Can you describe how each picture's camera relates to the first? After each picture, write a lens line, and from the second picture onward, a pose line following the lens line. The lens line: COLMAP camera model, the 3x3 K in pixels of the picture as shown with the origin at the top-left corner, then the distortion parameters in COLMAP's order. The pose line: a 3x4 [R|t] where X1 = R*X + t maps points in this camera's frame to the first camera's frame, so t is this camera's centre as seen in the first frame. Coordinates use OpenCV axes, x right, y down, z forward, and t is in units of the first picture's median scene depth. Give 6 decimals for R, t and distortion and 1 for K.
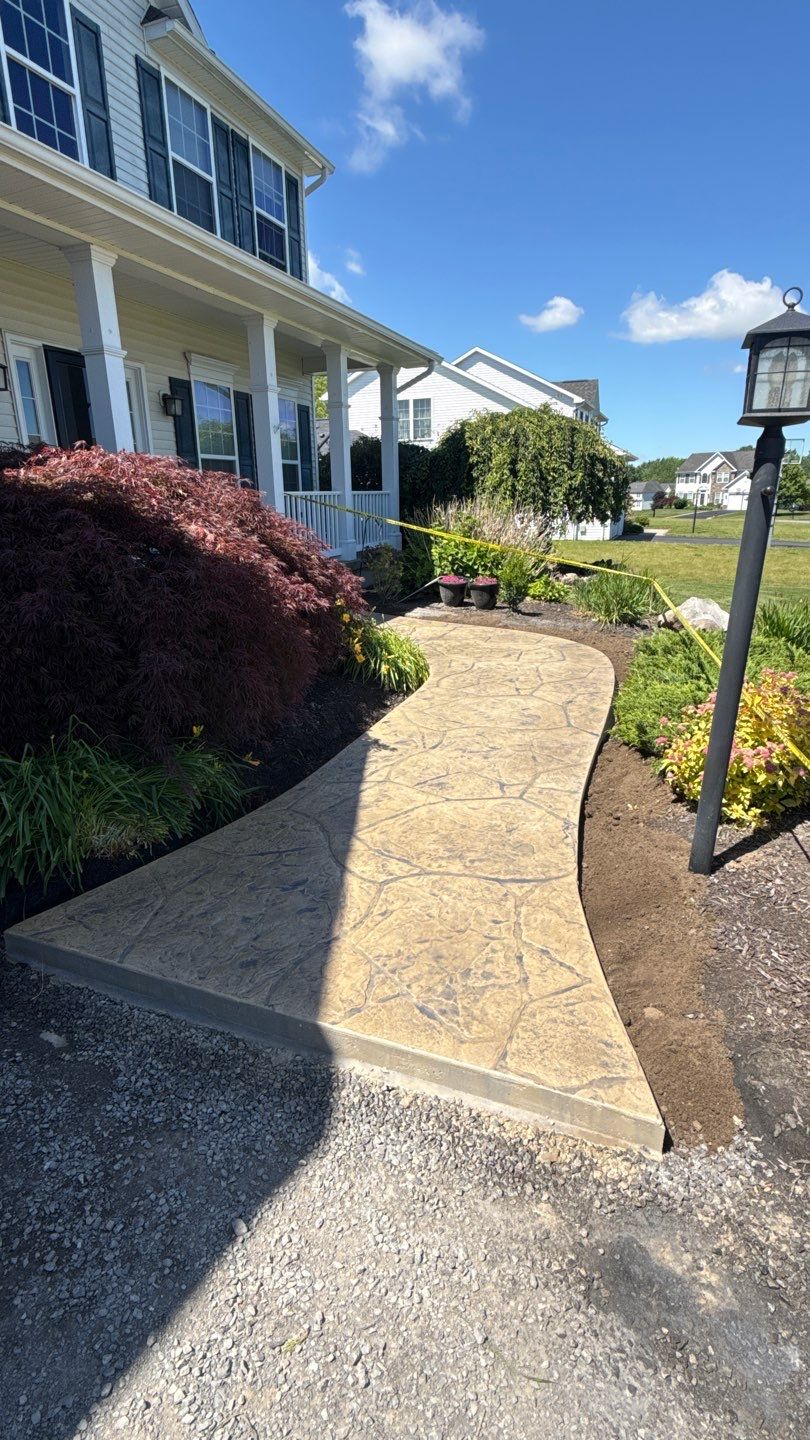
lens RADIAL K [[716.1, 0, 412.0], [0, 716.1, 718.3], [0, 0, 1]] dist [-0.007035, 0.001753]
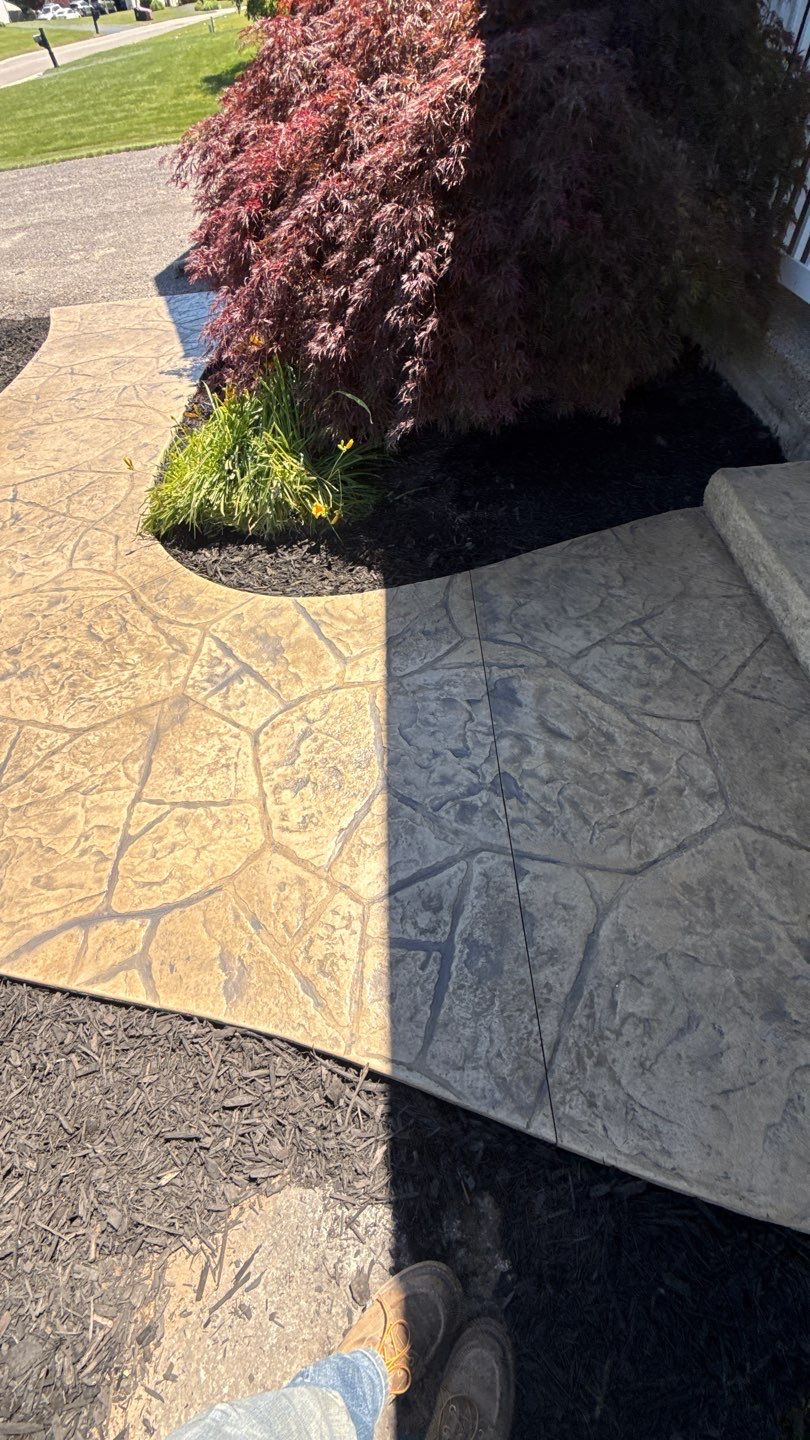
lens RADIAL K [[569.2, 0, 403.0], [0, 569.2, 723.1], [0, 0, 1]] dist [0.000442, 0.000173]
pose [[-0.926145, 0.331776, -0.179389, -0.050958], [-0.048789, 0.366242, 0.929240, -0.813825], [0.373999, 0.869363, -0.323006, 2.496441]]
